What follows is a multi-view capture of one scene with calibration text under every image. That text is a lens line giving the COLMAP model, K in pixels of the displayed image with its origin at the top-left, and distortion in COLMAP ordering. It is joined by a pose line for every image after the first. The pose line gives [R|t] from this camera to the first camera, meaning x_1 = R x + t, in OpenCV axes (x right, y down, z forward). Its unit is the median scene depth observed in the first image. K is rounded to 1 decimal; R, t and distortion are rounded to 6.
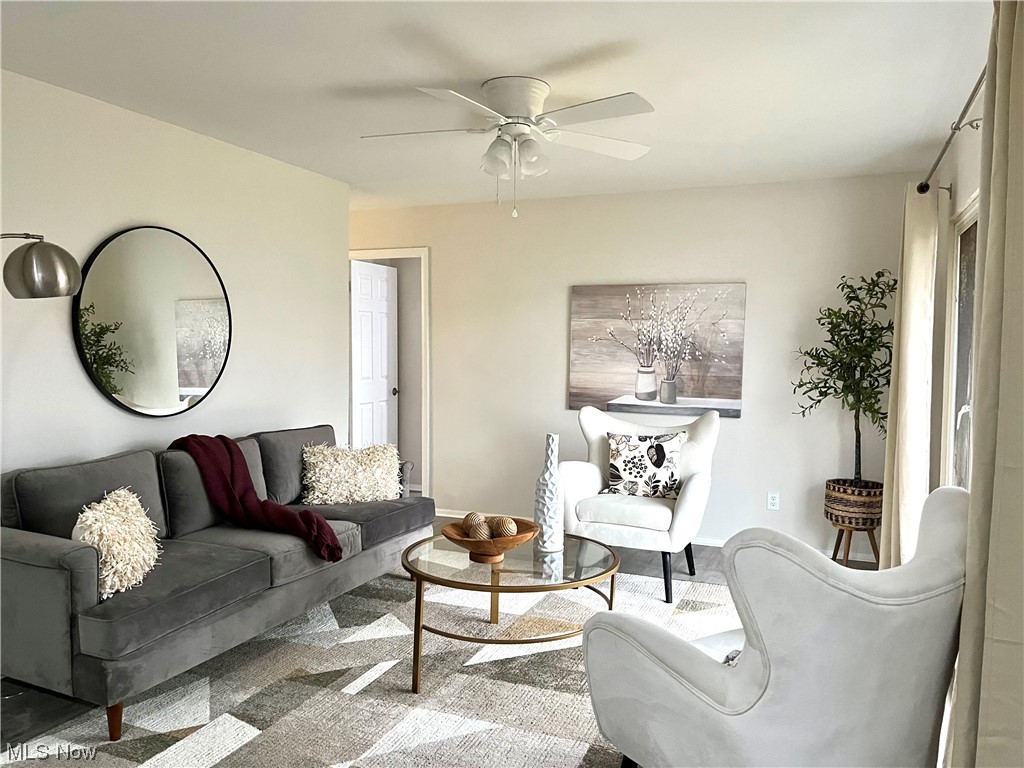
lens RADIAL K [[774.8, 0, 511.0], [0, 774.8, 385.4], [0, 0, 1]] dist [0.063011, -0.003362]
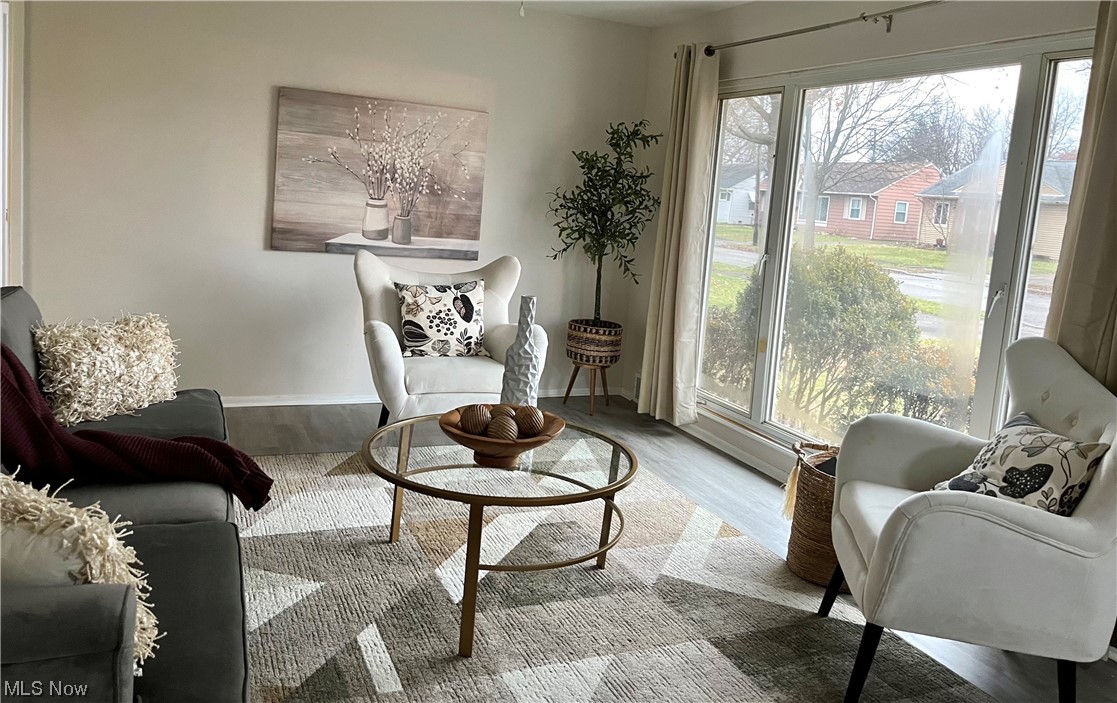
lens RADIAL K [[846.2, 0, 535.6], [0, 846.2, 291.6], [0, 0, 1]] dist [0.054458, -0.001356]
pose [[0.700158, -0.039679, 0.712884, -0.423494], [-0.035472, 0.995288, 0.090237, -0.016233], [-0.713106, -0.088467, 0.695452, 0.282456]]
